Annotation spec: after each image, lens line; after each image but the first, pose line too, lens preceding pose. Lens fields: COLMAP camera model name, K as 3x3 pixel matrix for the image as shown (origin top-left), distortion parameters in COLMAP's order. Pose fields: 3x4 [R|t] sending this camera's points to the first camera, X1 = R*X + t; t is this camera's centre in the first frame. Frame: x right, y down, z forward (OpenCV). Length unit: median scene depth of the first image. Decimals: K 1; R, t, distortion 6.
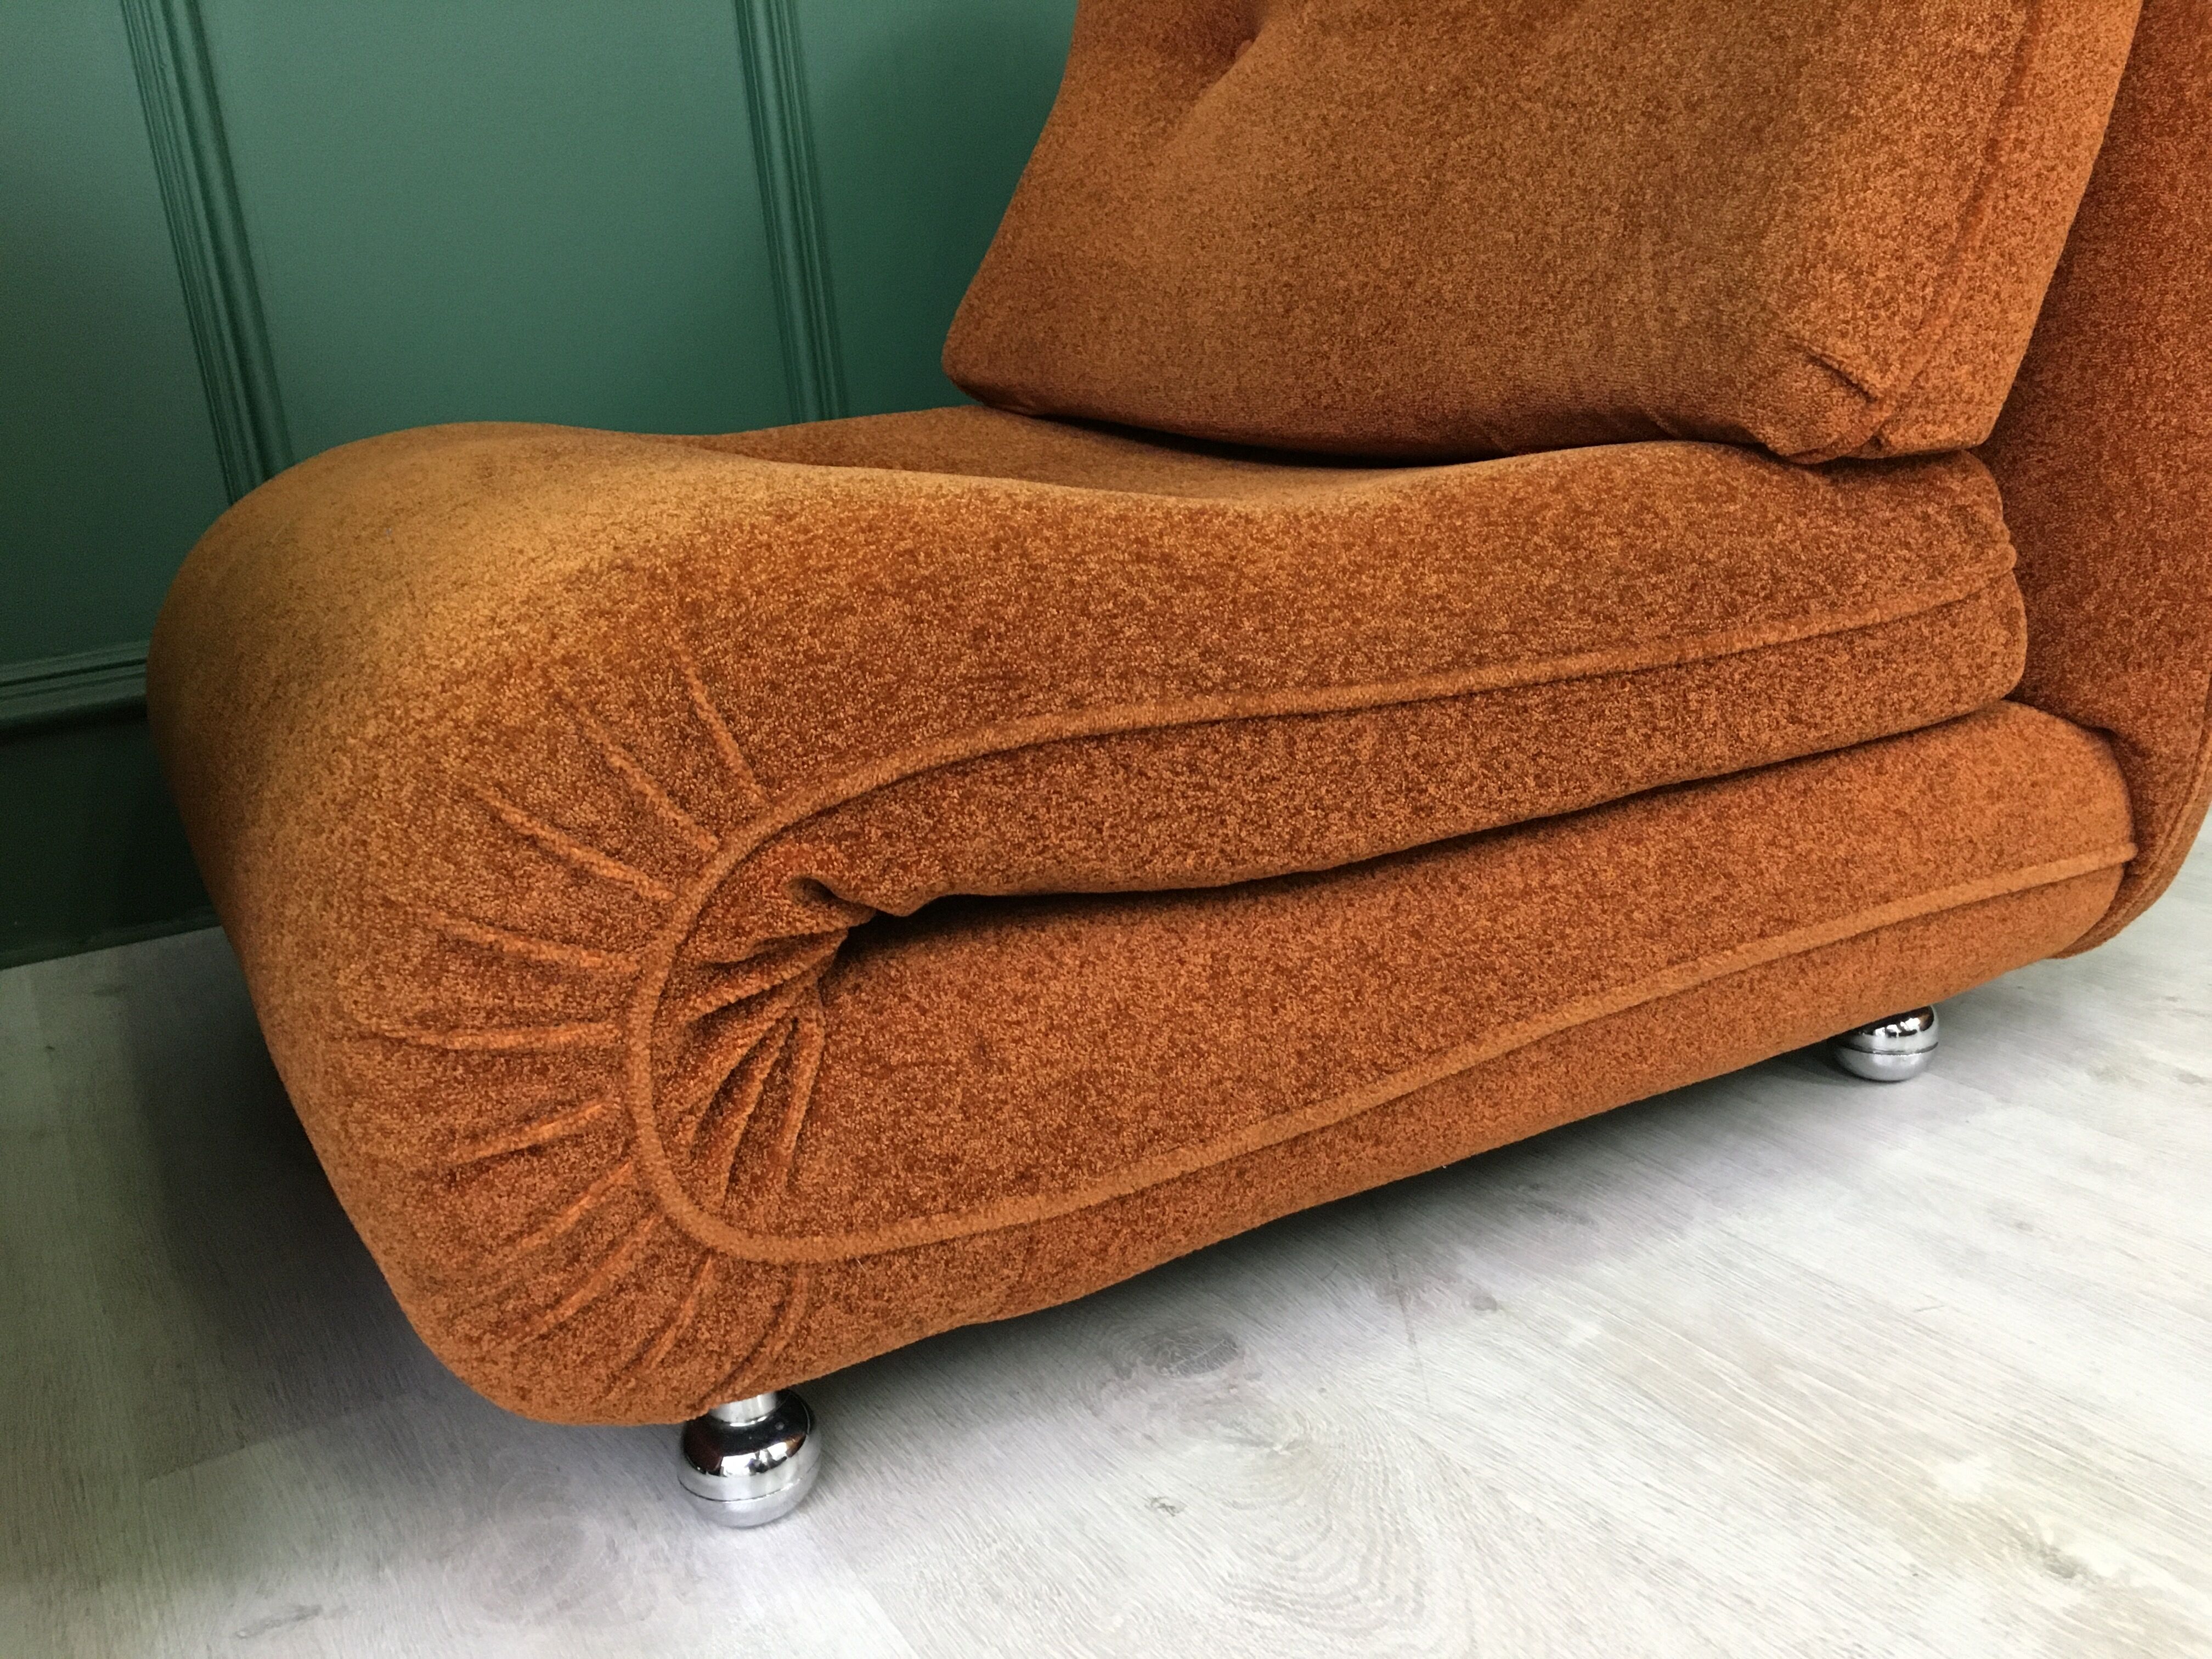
lens RADIAL K [[1874.8, 0, 1097.1], [0, 1874.8, 819.3], [0, 0, 1]] dist [0.086460, -0.116946]
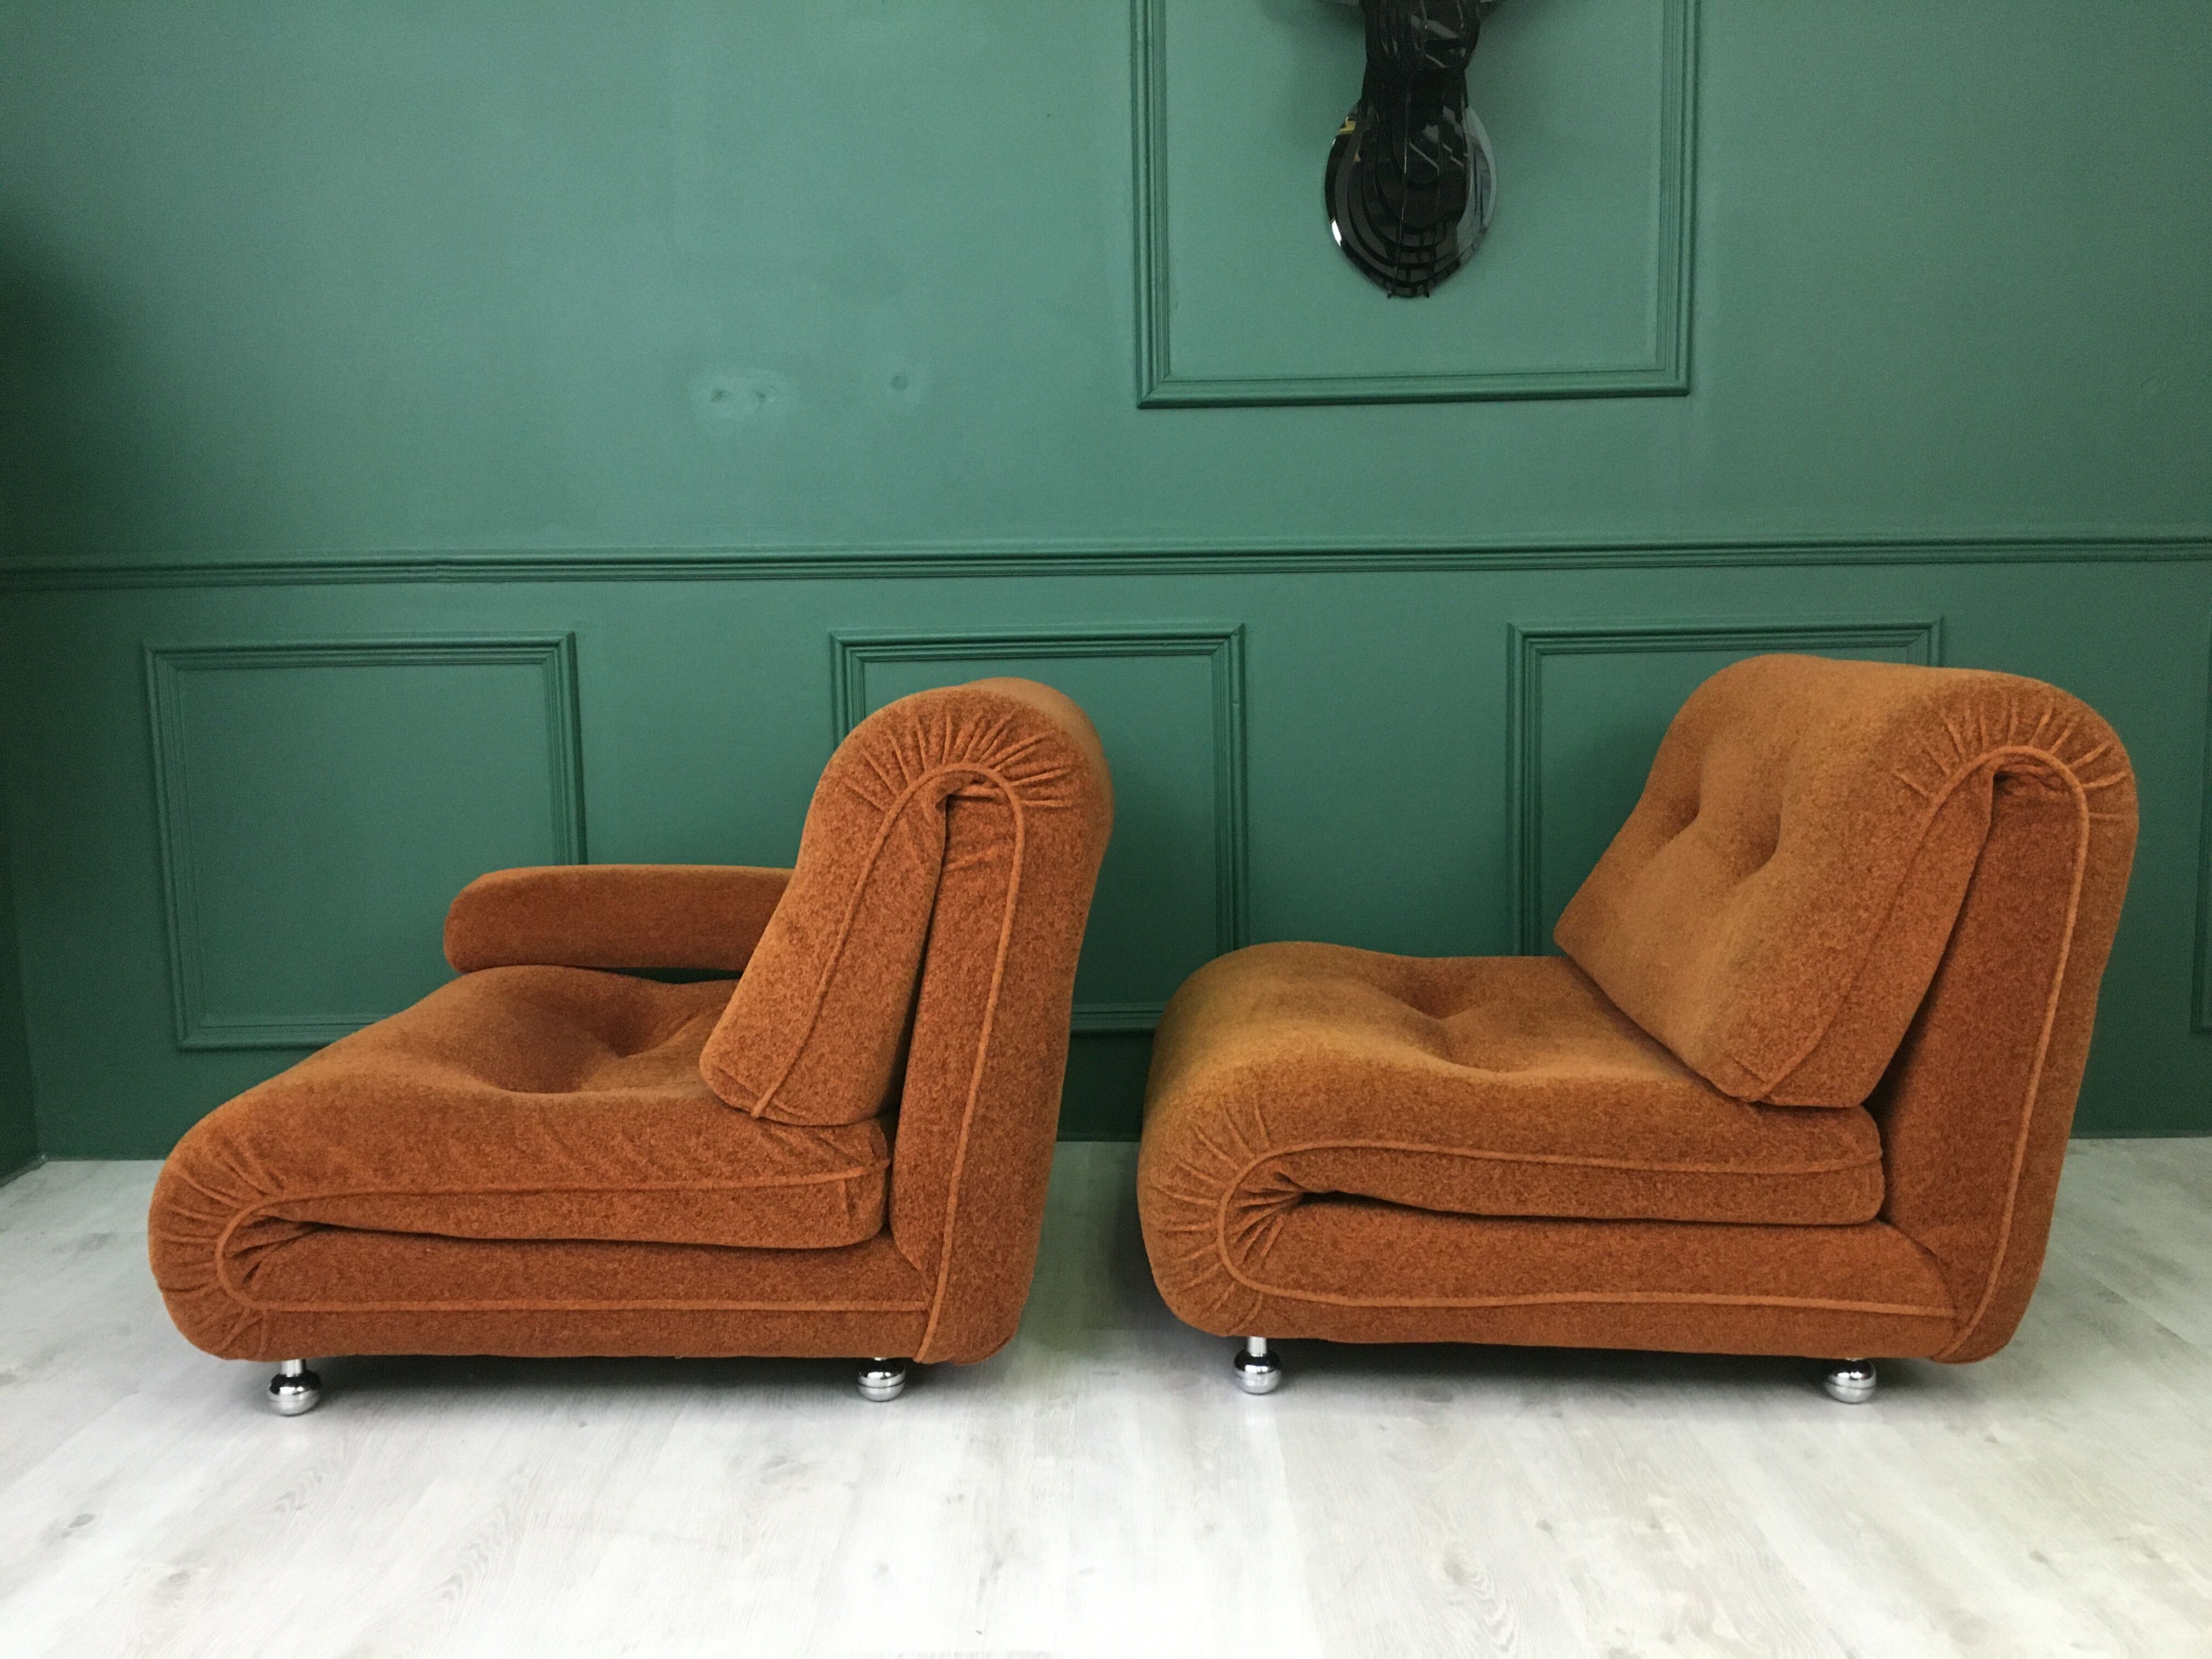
lens RADIAL K [[1874.8, 0, 1098.0], [0, 1874.8, 831.6], [0, 0, 1]] dist [0.086460, -0.116946]
pose [[0.844688, 0.131232, -0.518922, 1.096801], [-0.200811, 0.976362, -0.079958, -0.204134], [0.496163, 0.171745, 0.851074, -1.878306]]
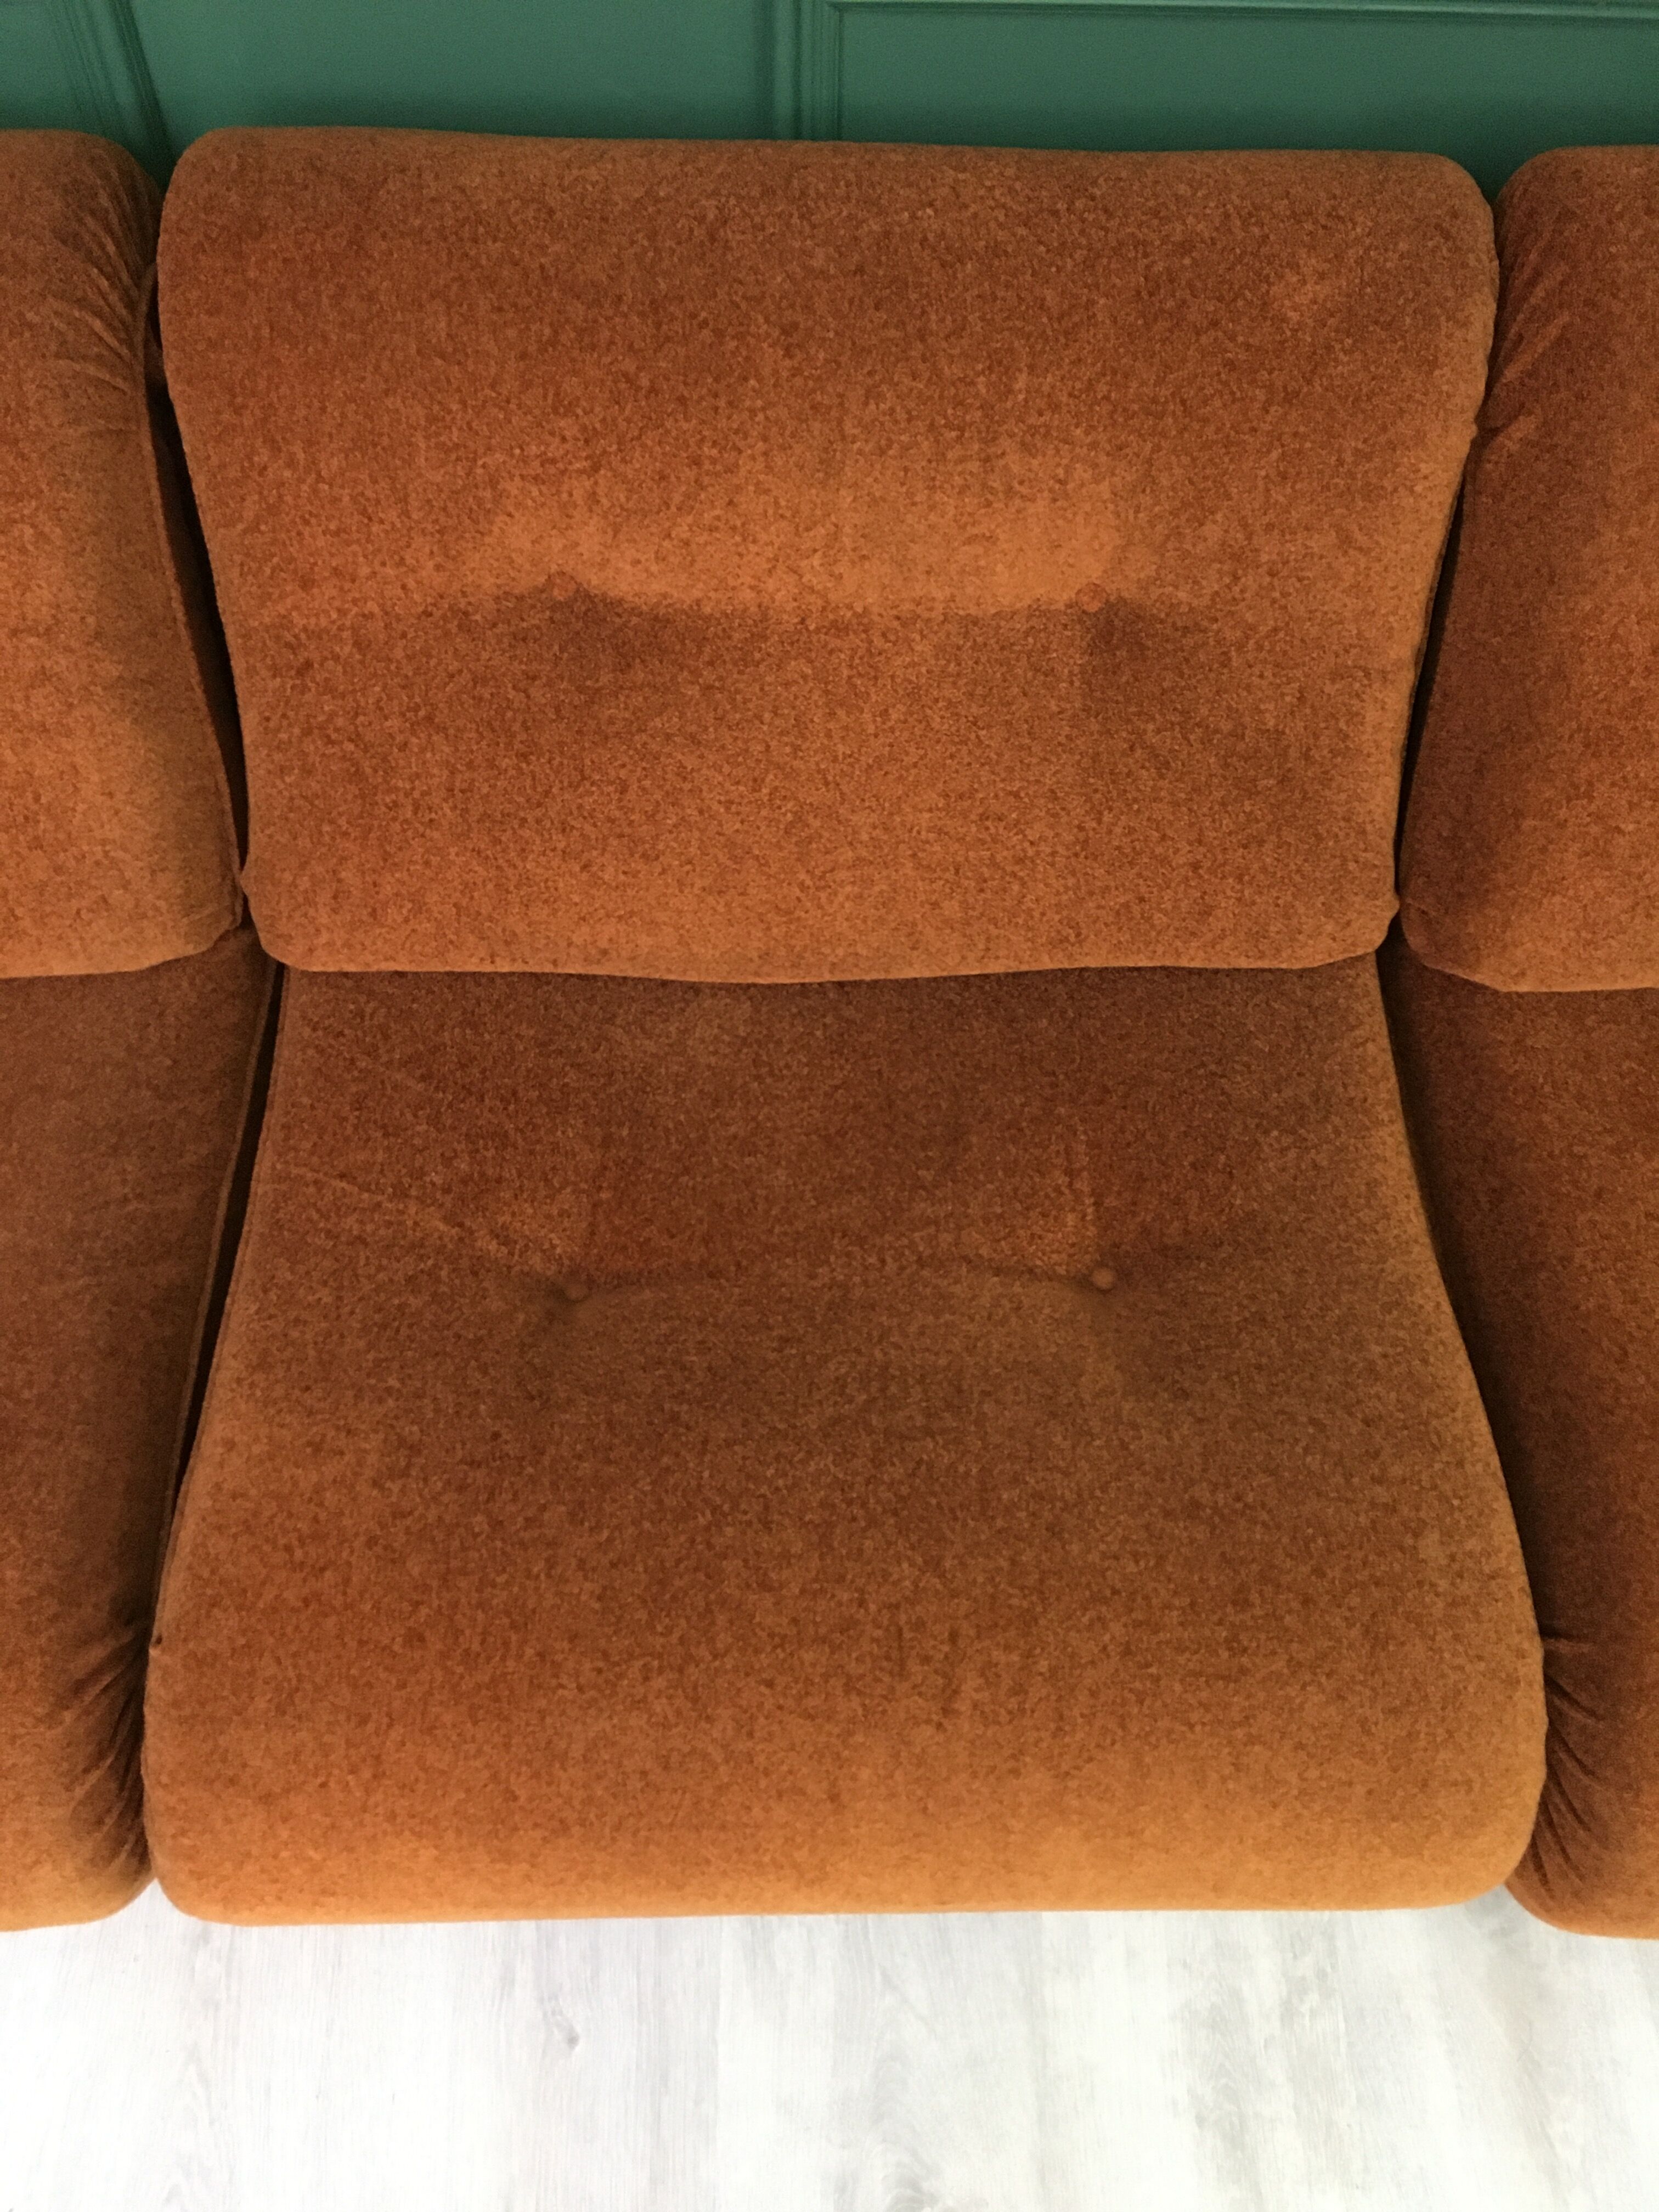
lens RADIAL K [[1874.8, 0, 827.5], [0, 1874.8, 1094.3], [0, 0, 1]] dist [0.086460, -0.116946]
pose [[0.851280, 0.484978, -0.200294, -0.928713], [-0.231055, 0.689194, 0.686750, -1.403587], [0.471100, -0.538338, 0.698754, -0.231409]]
